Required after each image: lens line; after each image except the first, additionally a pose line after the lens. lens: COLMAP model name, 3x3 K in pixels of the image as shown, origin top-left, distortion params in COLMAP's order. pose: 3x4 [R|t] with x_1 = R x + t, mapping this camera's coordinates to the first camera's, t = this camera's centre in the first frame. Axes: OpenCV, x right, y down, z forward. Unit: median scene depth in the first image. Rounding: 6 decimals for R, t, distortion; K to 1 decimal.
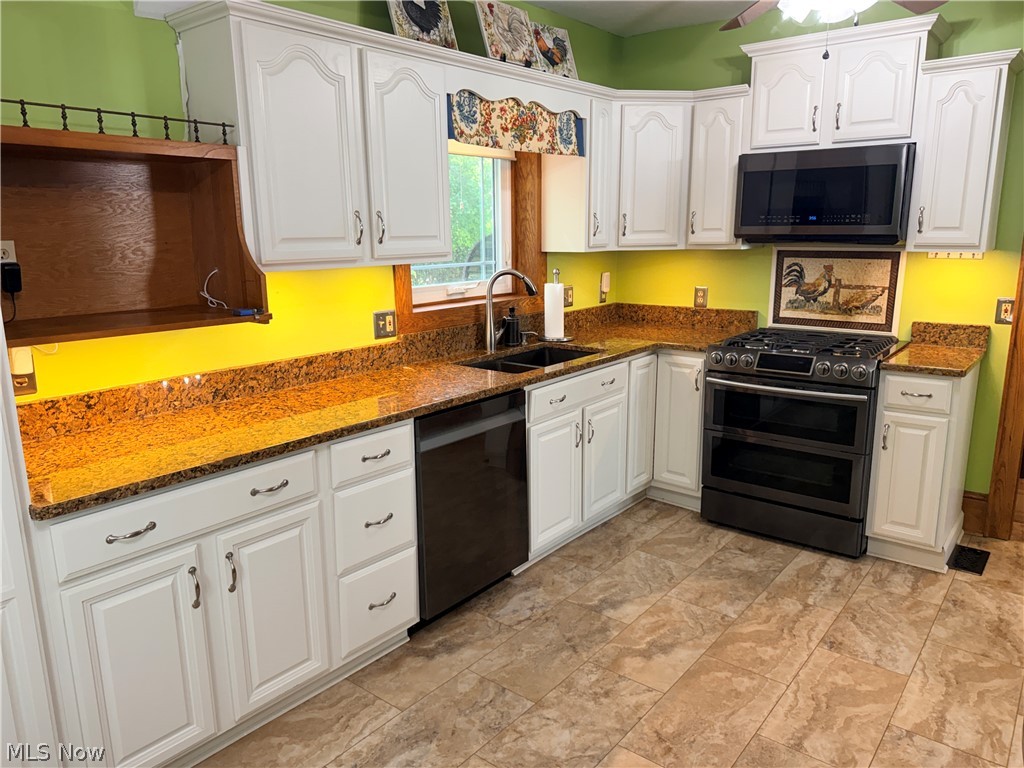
lens RADIAL K [[715.0, 0, 508.7], [0, 715.0, 387.5], [0, 0, 1]] dist [0.116674, -0.181500]
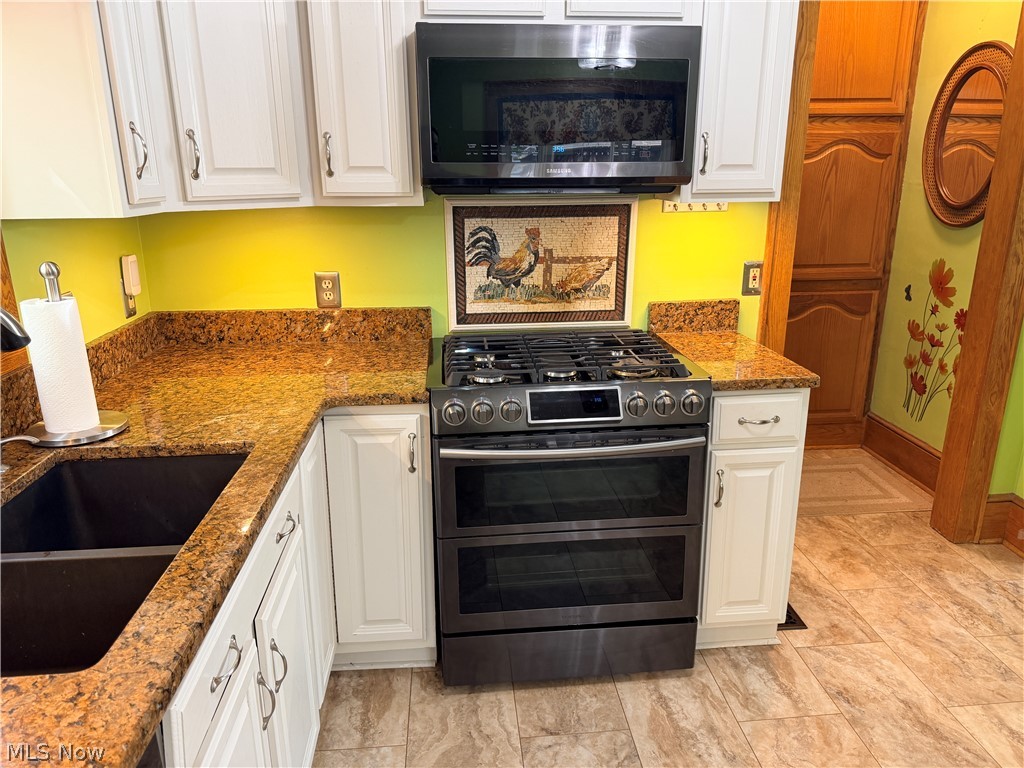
lens RADIAL K [[715.0, 0, 508.7], [0, 715.0, 387.5], [0, 0, 1]] dist [0.116674, -0.181500]
pose [[0.717975, -0.193169, 0.668729, -0.033178], [0.152919, 0.981024, 0.119199, -0.108639], [-0.679064, 0.016679, 0.733889, 0.544789]]
